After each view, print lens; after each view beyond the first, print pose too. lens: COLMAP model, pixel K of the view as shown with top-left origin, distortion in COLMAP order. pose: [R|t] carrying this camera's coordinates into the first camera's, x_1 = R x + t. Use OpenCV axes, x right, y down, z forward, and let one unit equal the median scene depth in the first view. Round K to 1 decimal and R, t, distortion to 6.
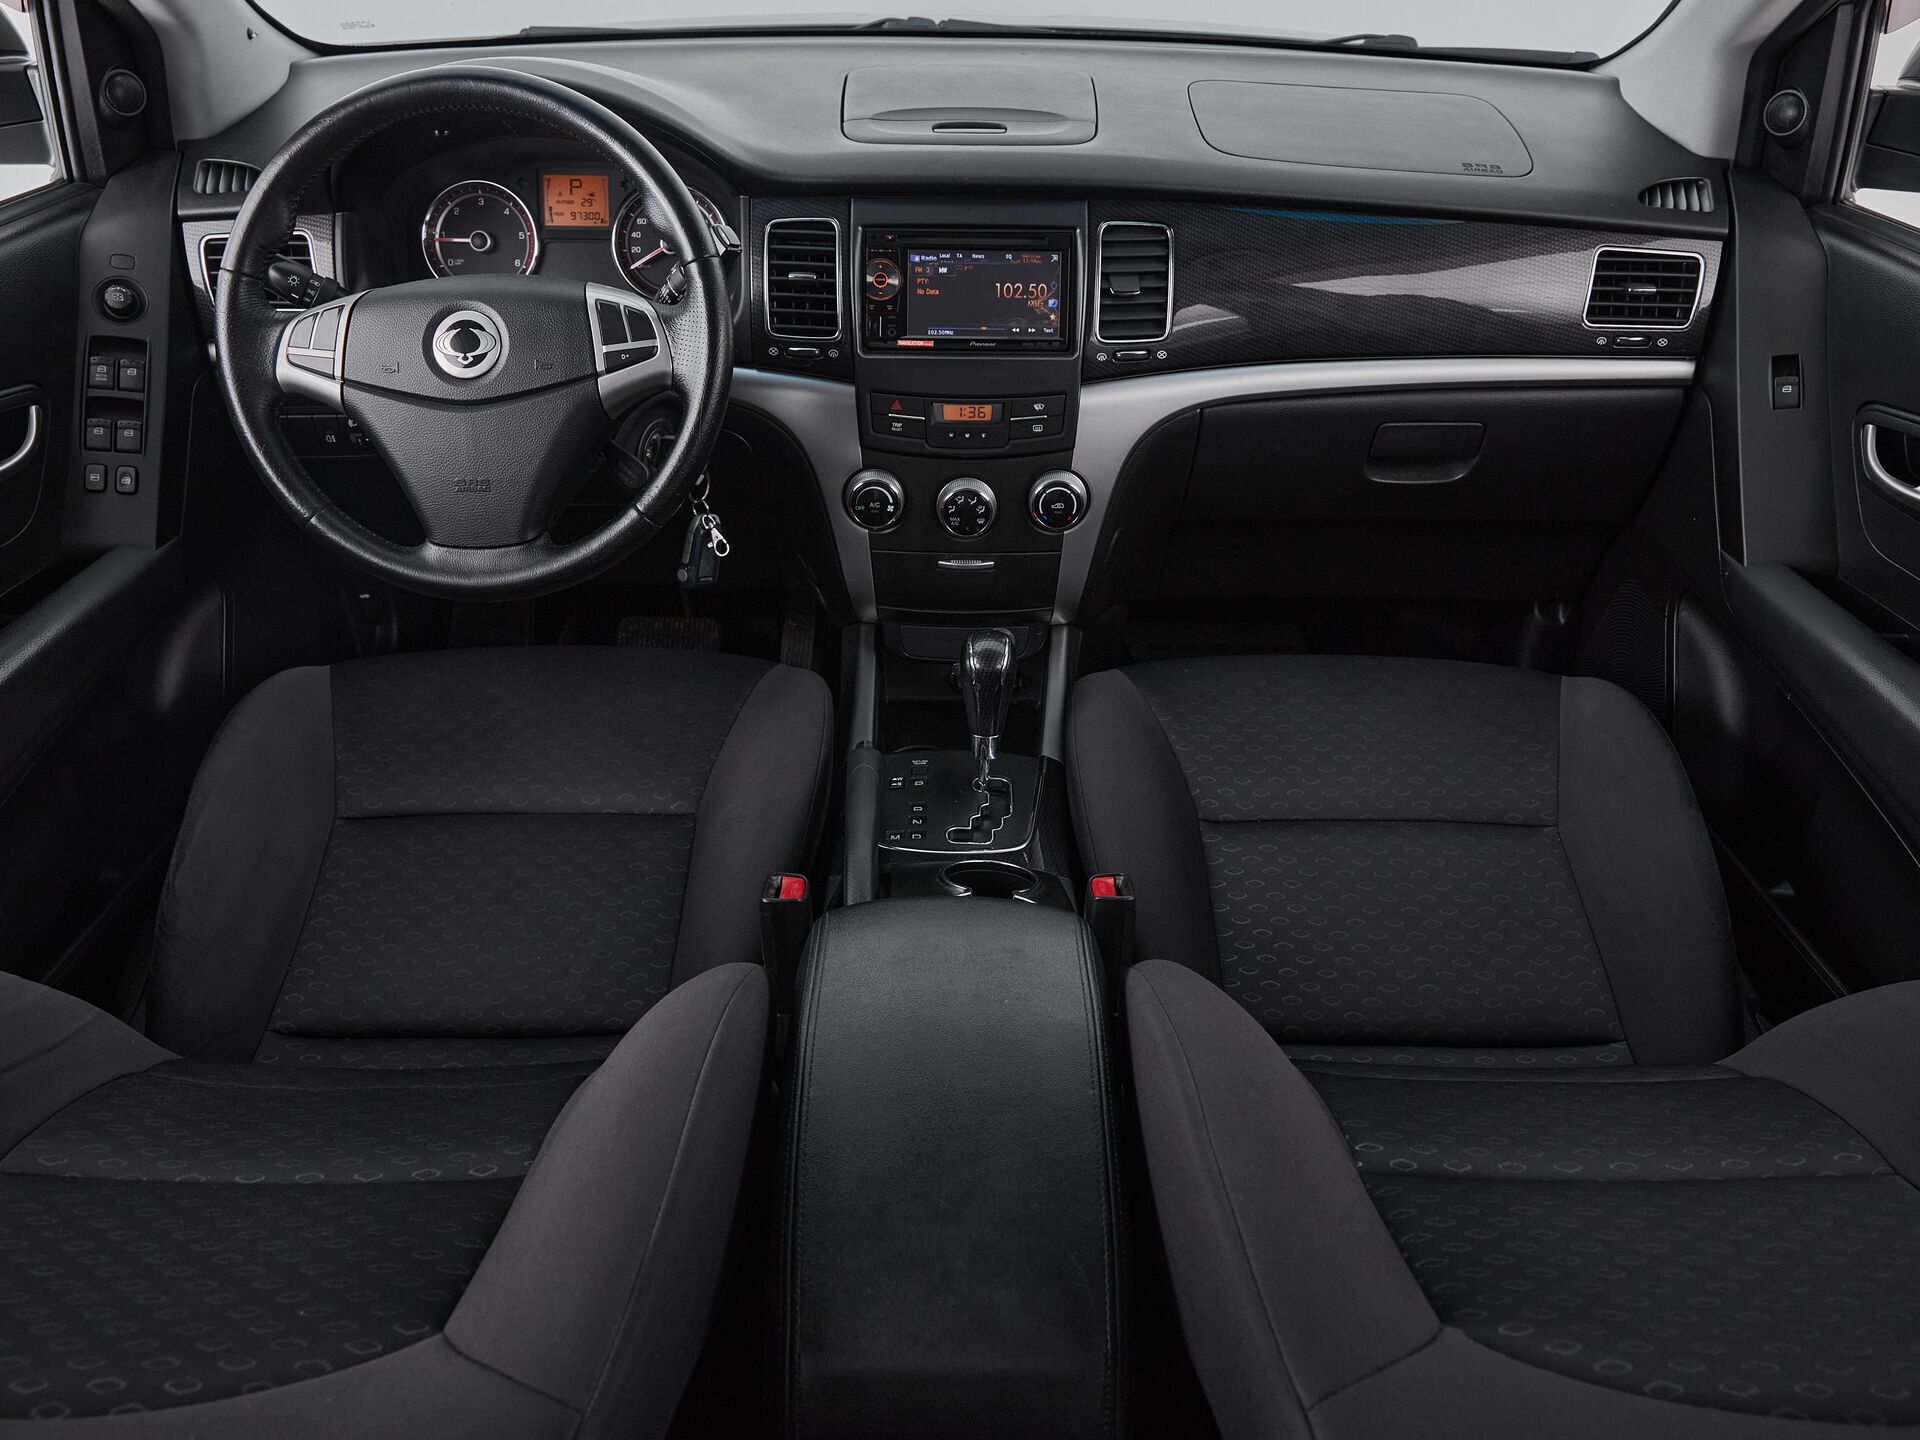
lens RADIAL K [[1450.7, 0, 960.5], [0, 1450.7, 709.5], [0, 0, 1]] dist [-0.009071, 0.002156]
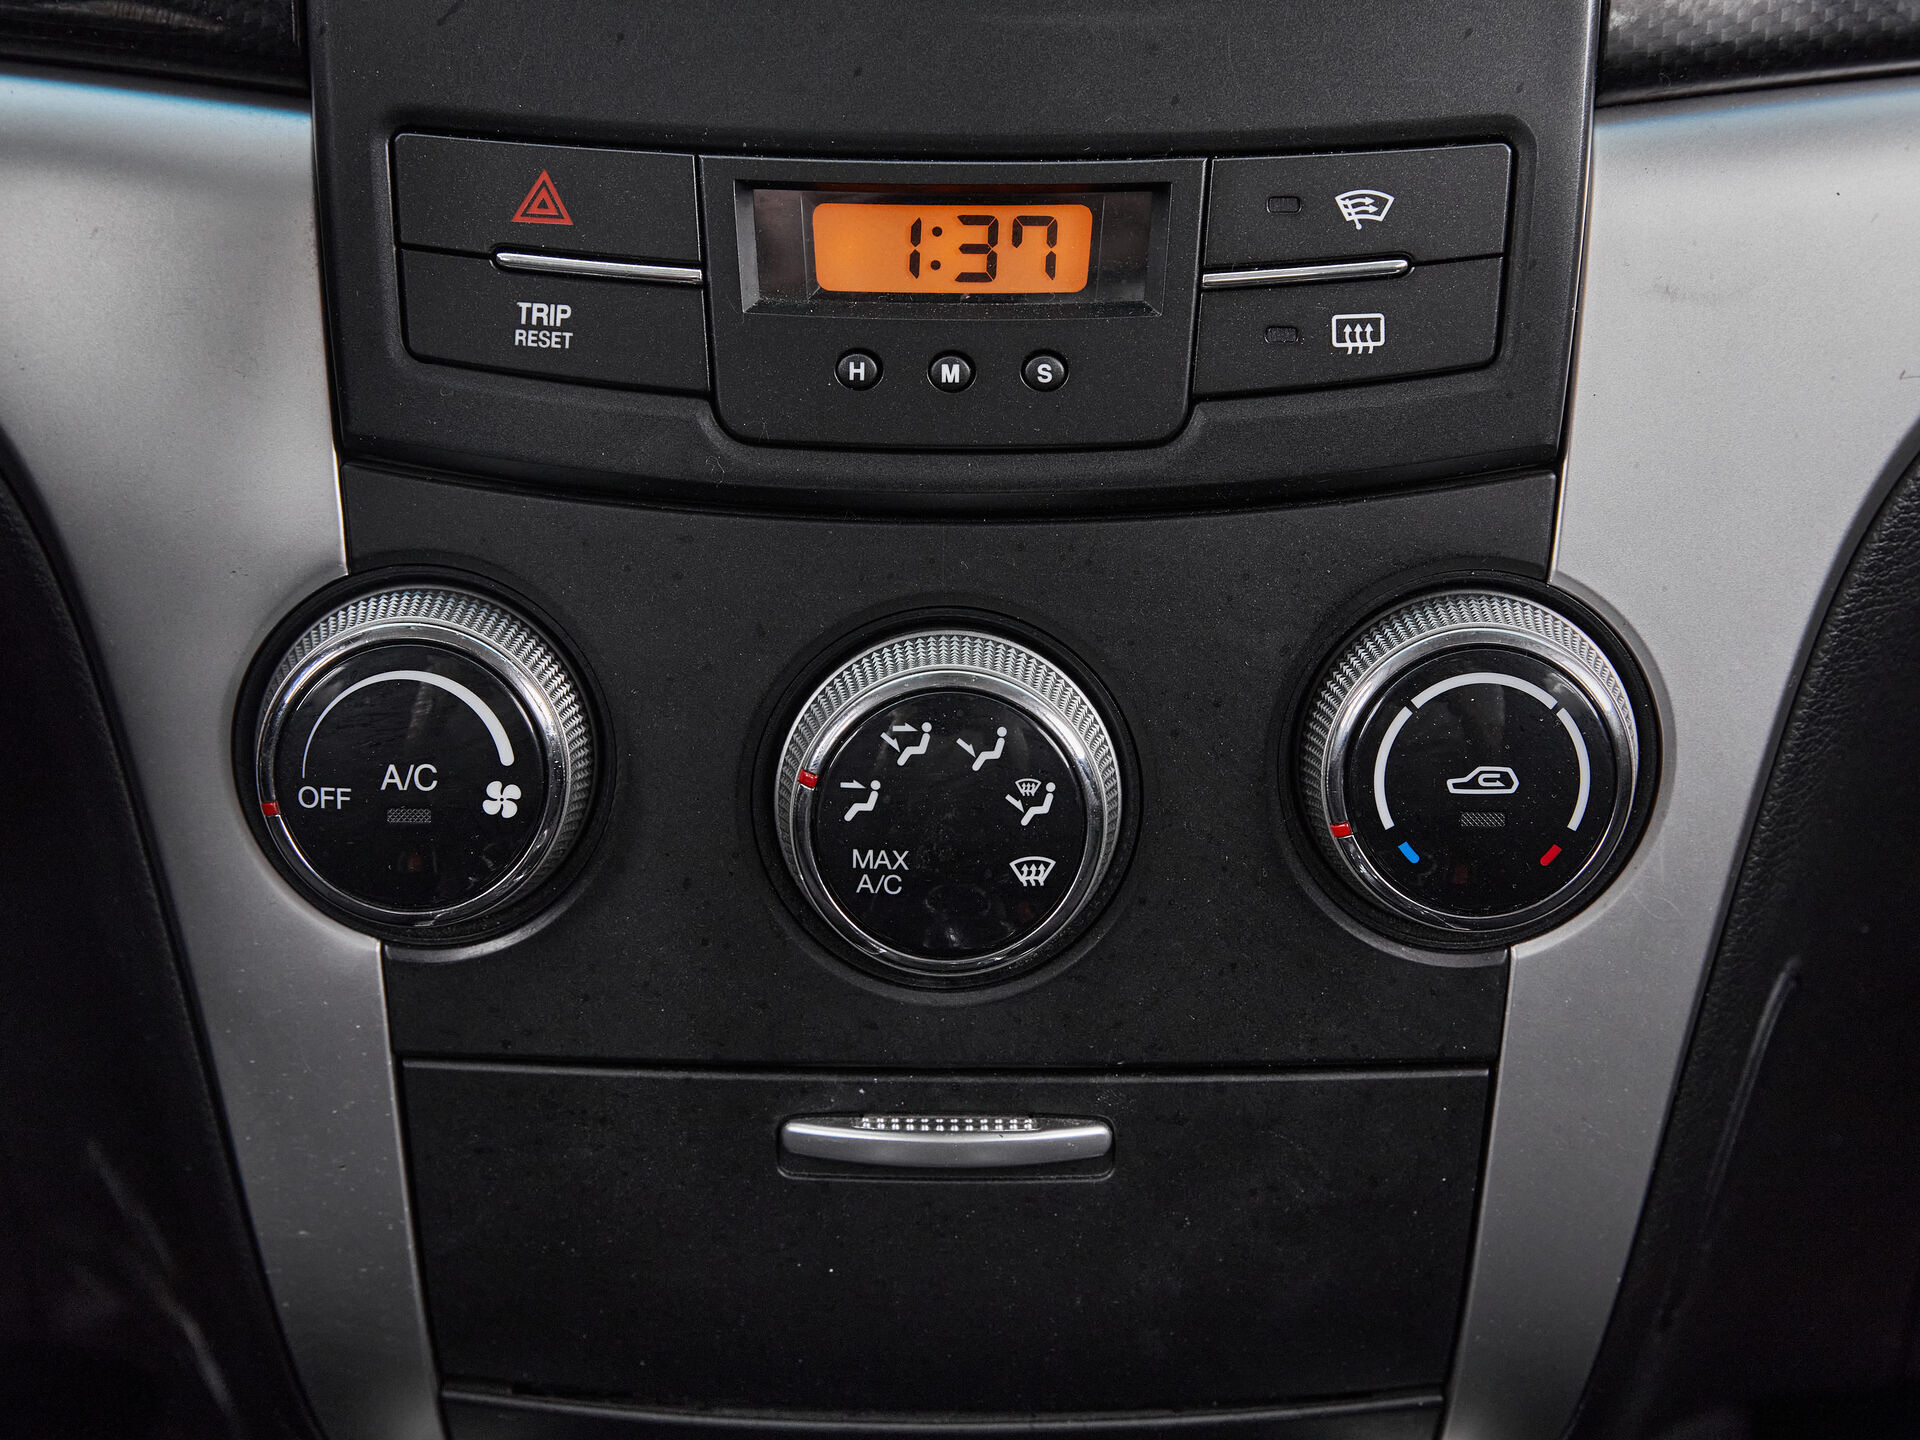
lens RADIAL K [[3920.8, 0, 960.0], [0, 3920.8, 720.0], [0, 0, 1]] dist [-0.081862, -0.093720]
pose [[0.999986, -0.001843, 0.004932, 0.003382], [0.003105, 0.962943, -0.269688, -0.023998], [-0.004252, 0.269700, 0.962935, 0.571277]]
